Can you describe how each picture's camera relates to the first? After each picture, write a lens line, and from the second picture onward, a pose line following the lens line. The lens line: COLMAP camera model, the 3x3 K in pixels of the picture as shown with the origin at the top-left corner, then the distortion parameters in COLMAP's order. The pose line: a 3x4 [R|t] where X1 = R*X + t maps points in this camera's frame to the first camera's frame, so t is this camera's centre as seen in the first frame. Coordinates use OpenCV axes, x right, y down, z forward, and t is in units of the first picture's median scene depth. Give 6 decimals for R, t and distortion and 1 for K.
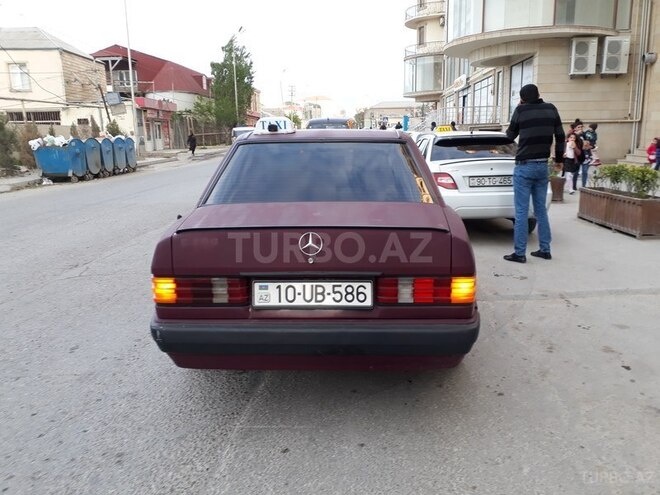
lens RADIAL K [[523.7, 0, 328.8], [0, 523.7, 245.8], [0, 0, 1]] dist [0.027705, -0.005601]
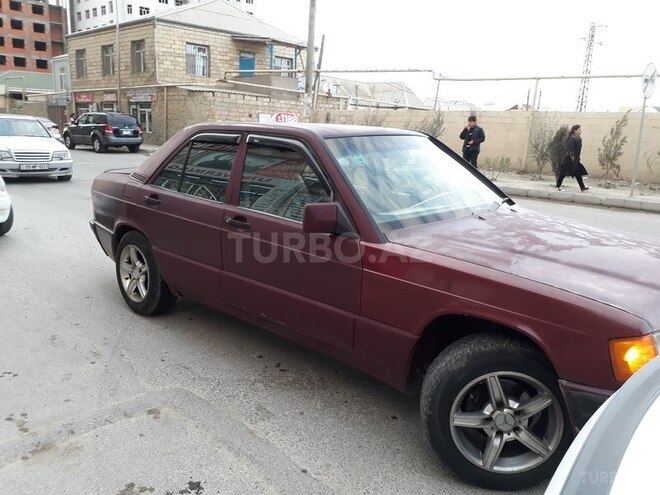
lens RADIAL K [[523.7, 0, 328.6], [0, 523.7, 247.1], [0, 0, 1]] dist [0.027705, -0.005601]
pose [[-0.646676, 0.168156, -0.743999, 0.719203], [-0.181836, 0.913290, 0.364468, -0.381787], [0.740774, 0.370979, -0.560026, 1.694163]]
